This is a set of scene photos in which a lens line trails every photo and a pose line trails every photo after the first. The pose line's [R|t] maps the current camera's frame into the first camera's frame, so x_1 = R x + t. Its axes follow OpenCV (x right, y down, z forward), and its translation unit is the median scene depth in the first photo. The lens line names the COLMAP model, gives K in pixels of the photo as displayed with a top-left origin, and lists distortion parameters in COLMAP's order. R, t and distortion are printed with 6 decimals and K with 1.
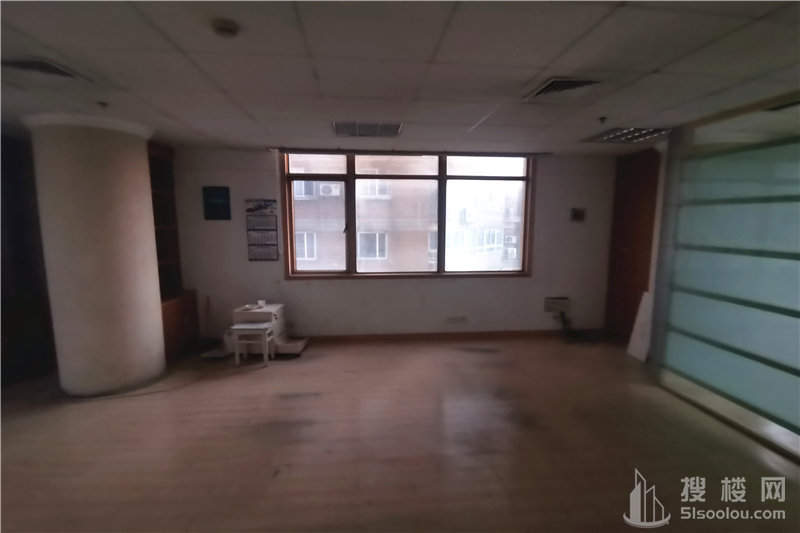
lens RADIAL K [[392.5, 0, 401.0], [0, 392.5, 266.4], [0, 0, 1]] dist [0.004585, -0.000342]
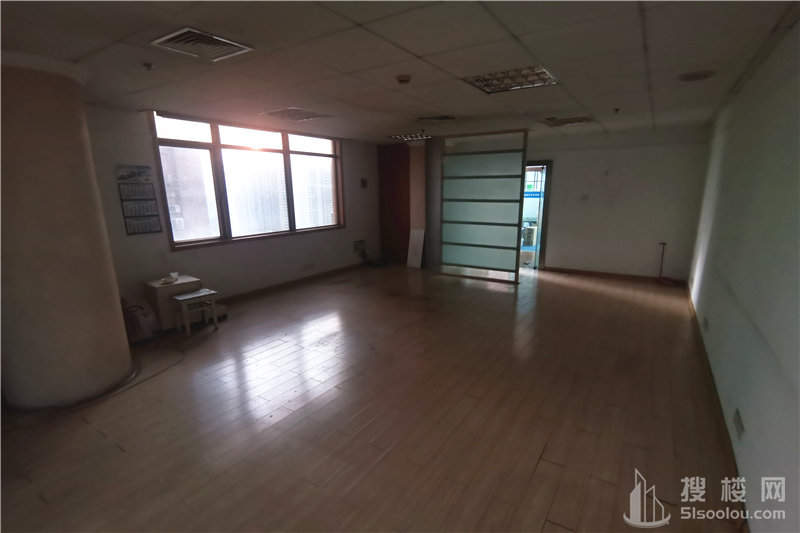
lens RADIAL K [[392.5, 0, 402.4], [0, 392.5, 266.5], [0, 0, 1]] dist [0.004585, -0.000342]
pose [[0.620463, -0.161690, 0.767386, -0.689150], [0.098653, 0.986834, 0.128164, 0.002537], [-0.778006, -0.003816, 0.628245, -0.042672]]
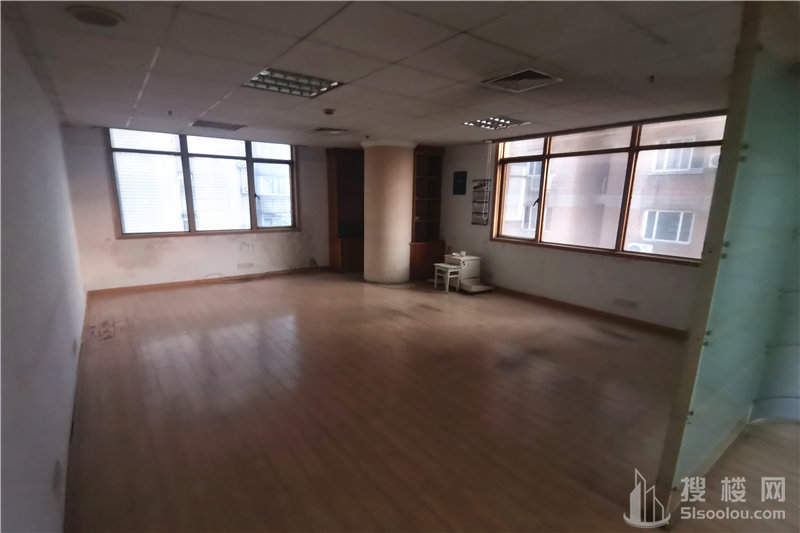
lens RADIAL K [[392.5, 0, 403.0], [0, 392.5, 267.5], [0, 0, 1]] dist [0.004585, -0.000342]
pose [[0.518928, 0.159365, -0.839831, 0.677023], [-0.111435, 0.986696, 0.118379, -0.000522], [0.847524, 0.032157, 0.529783, 0.057427]]
